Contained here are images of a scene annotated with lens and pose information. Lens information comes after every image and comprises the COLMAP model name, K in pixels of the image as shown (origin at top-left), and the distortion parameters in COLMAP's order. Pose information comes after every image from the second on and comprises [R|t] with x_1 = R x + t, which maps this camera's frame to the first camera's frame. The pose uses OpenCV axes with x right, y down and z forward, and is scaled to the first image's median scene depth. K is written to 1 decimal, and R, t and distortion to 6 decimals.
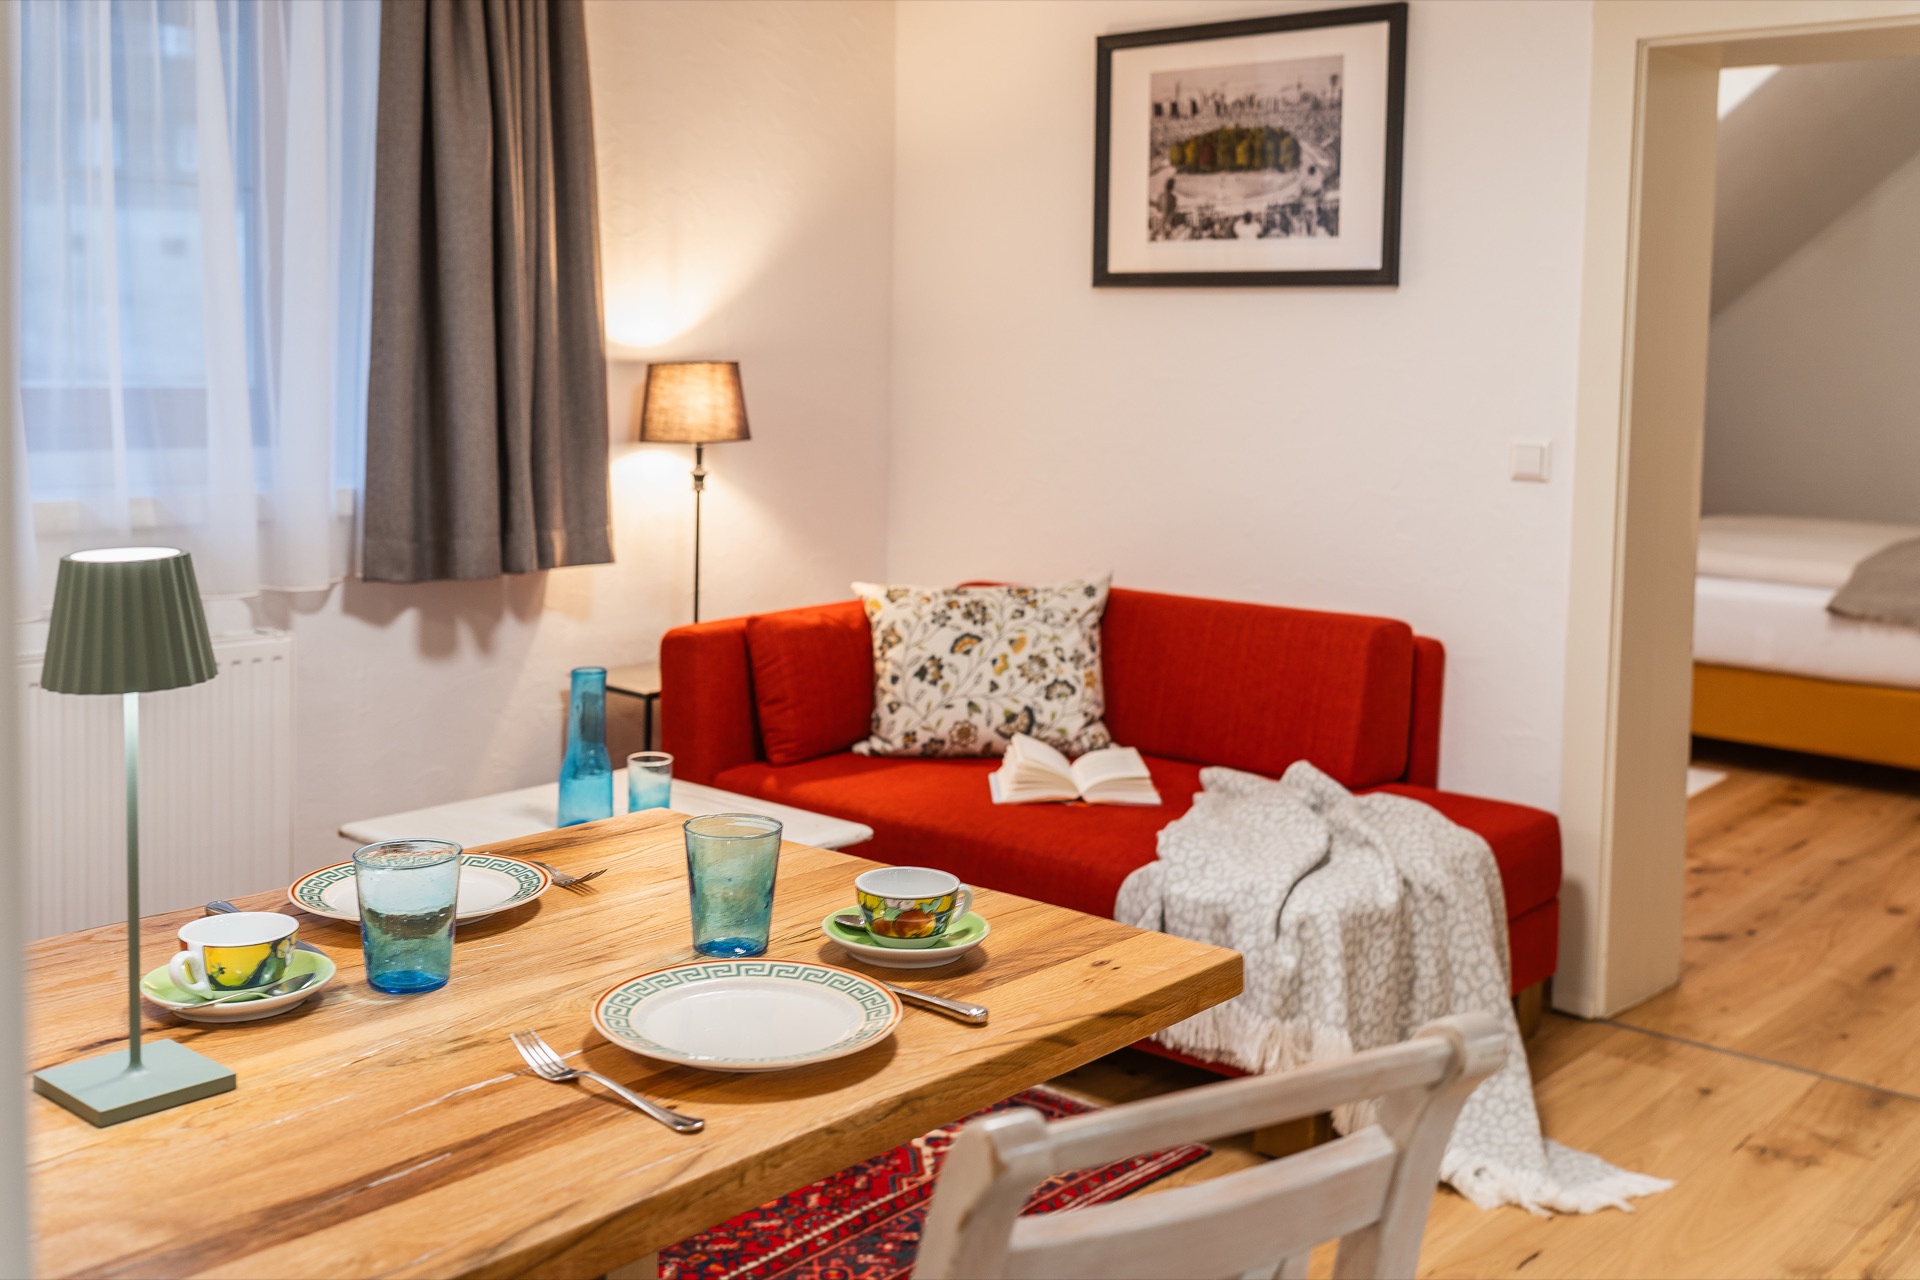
lens RADIAL K [[1995.1, 0, 942.9], [0, 1995.1, 415.6], [0, 0, 1]] dist [-0.000310, 0.000000]
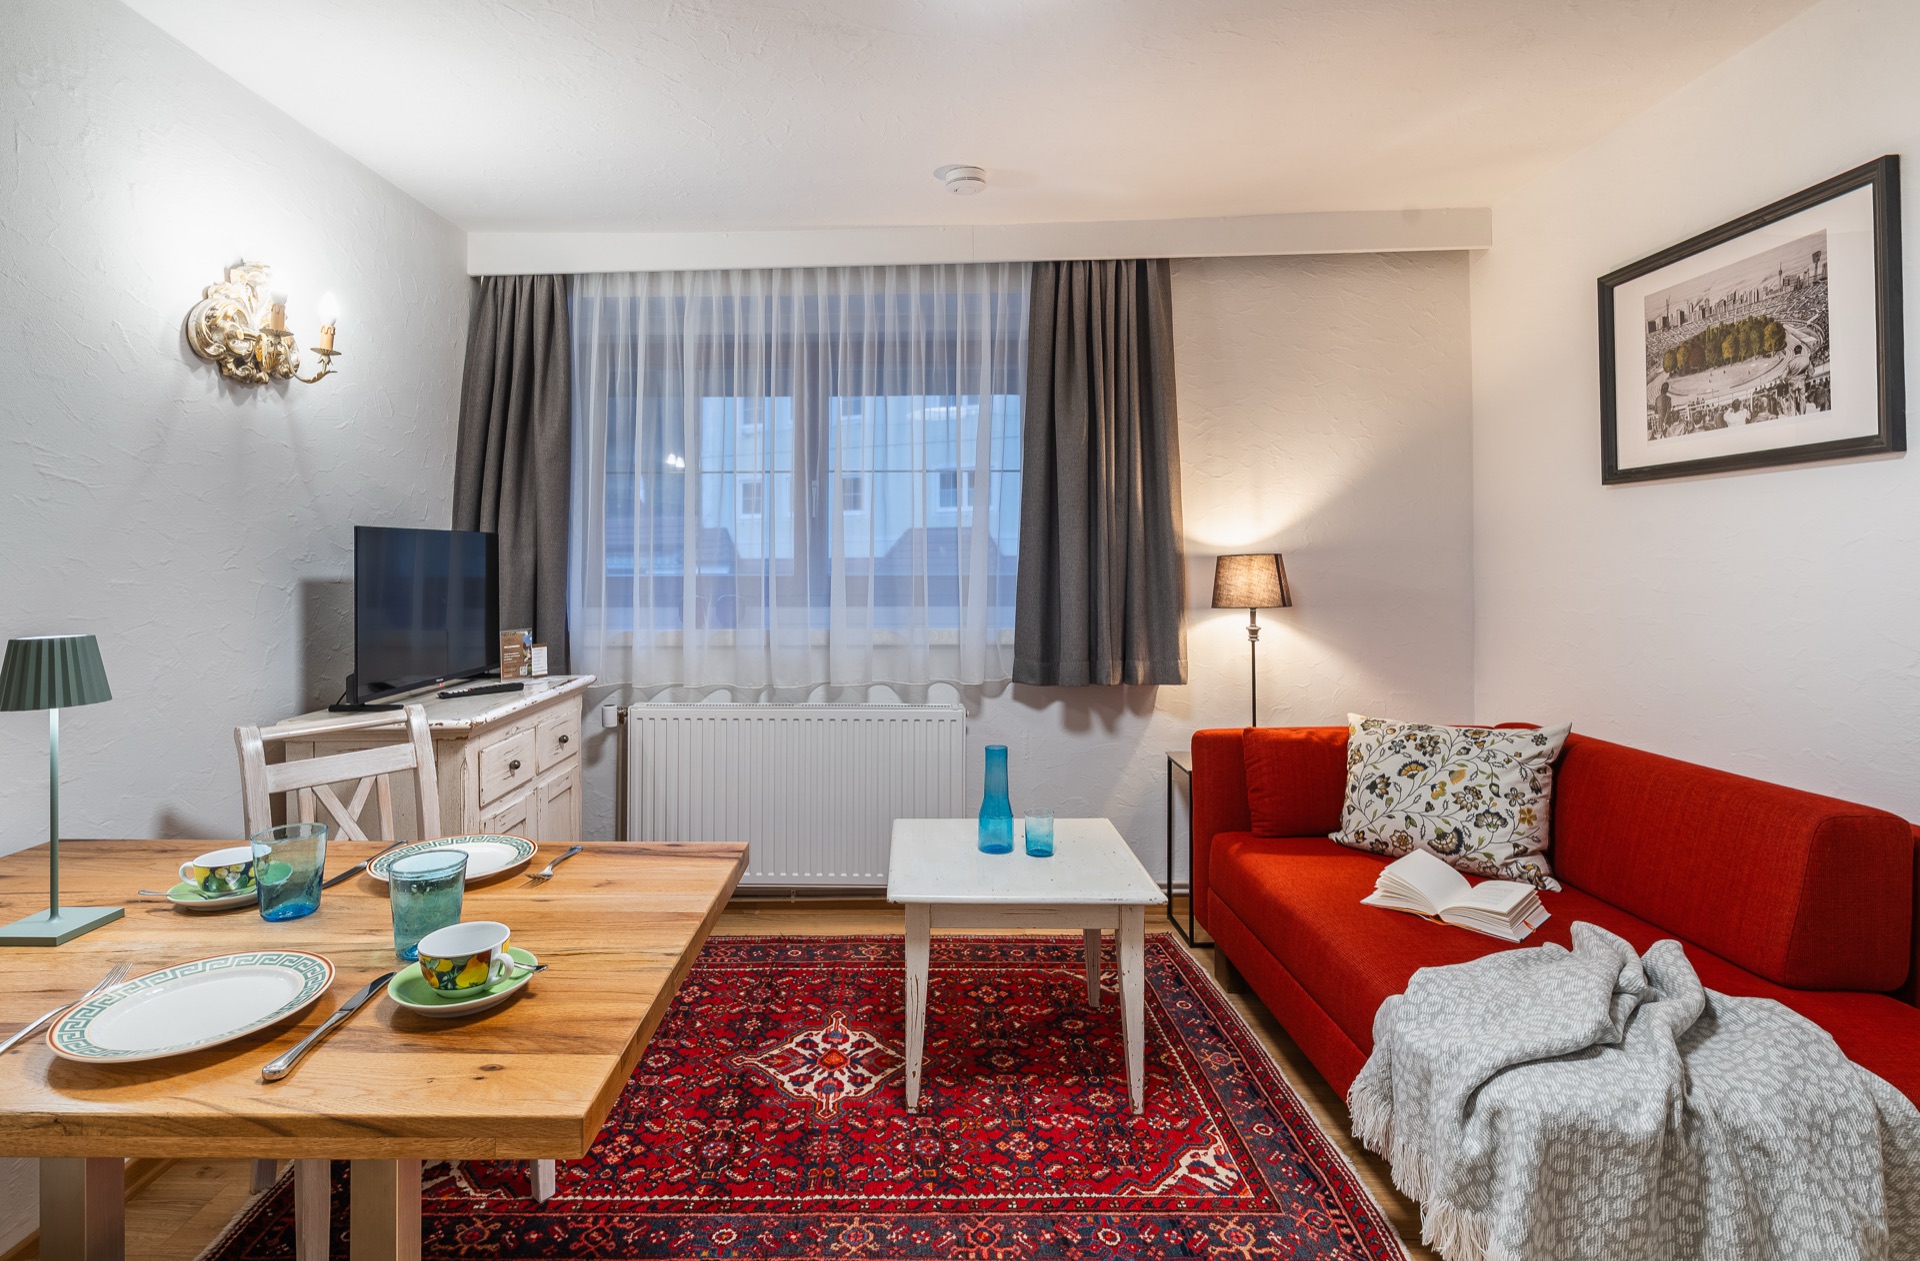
lens RADIAL K [[932.9, 0, 868.7], [0, 932.9, 533.3], [0, 0, 1]] dist [0.000300, -0.001038]
pose [[0.635495, -0.047225, -0.770659, 0.260754], [-0.009938, 0.997545, -0.069324, 0.009312], [0.772041, 0.051714, 0.633466, 0.354974]]
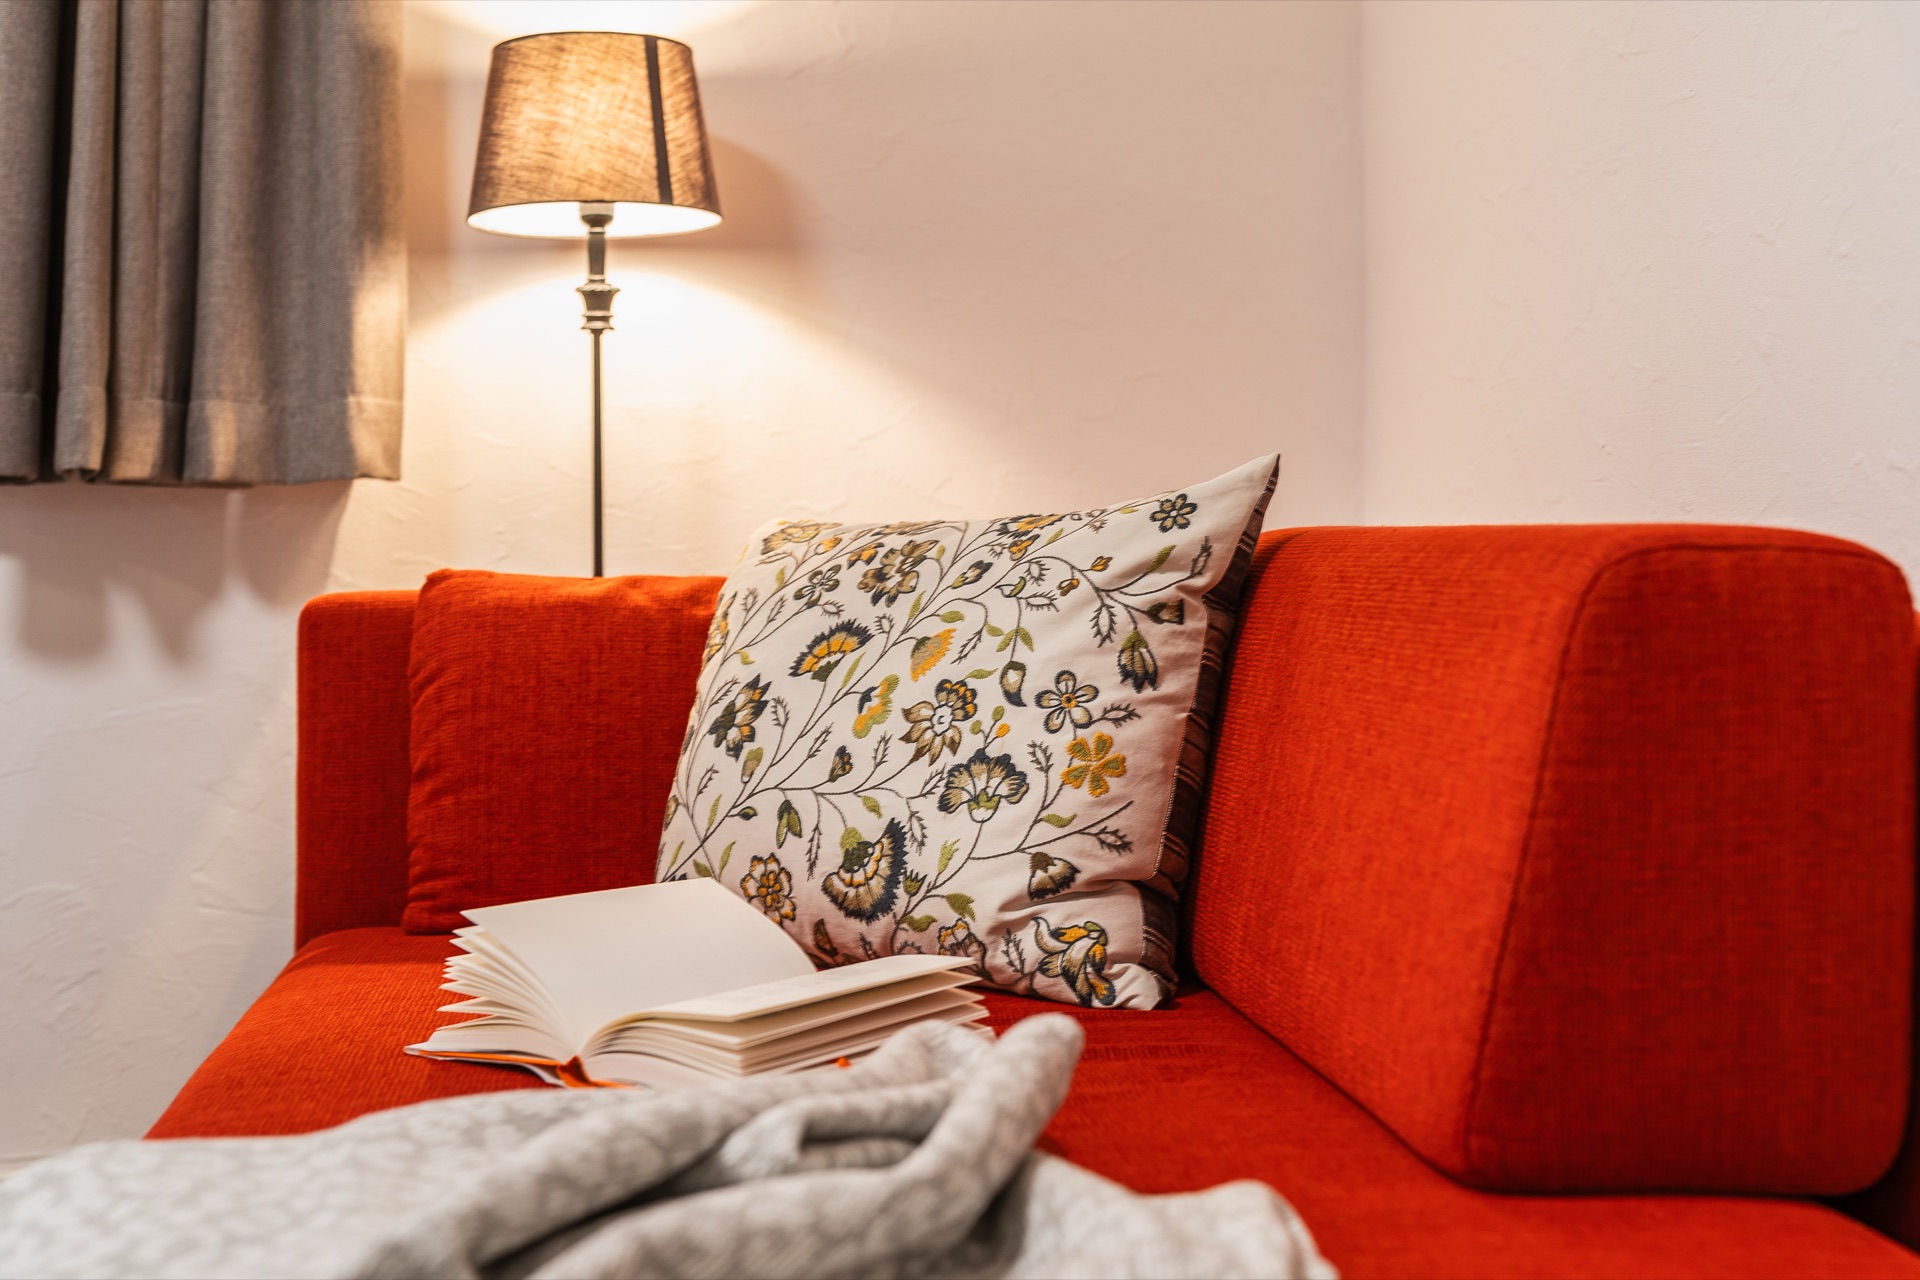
lens RADIAL K [[2572.1, 0, 913.3], [0, 2572.1, 443.3], [0, 0, 1]] dist [0.028873, 0.000000]
pose [[0.753589, -0.035458, -0.656389, 0.340663], [-0.002297, 0.998396, -0.056570, 0.104903], [0.657342, 0.044138, 0.752298, 0.663469]]
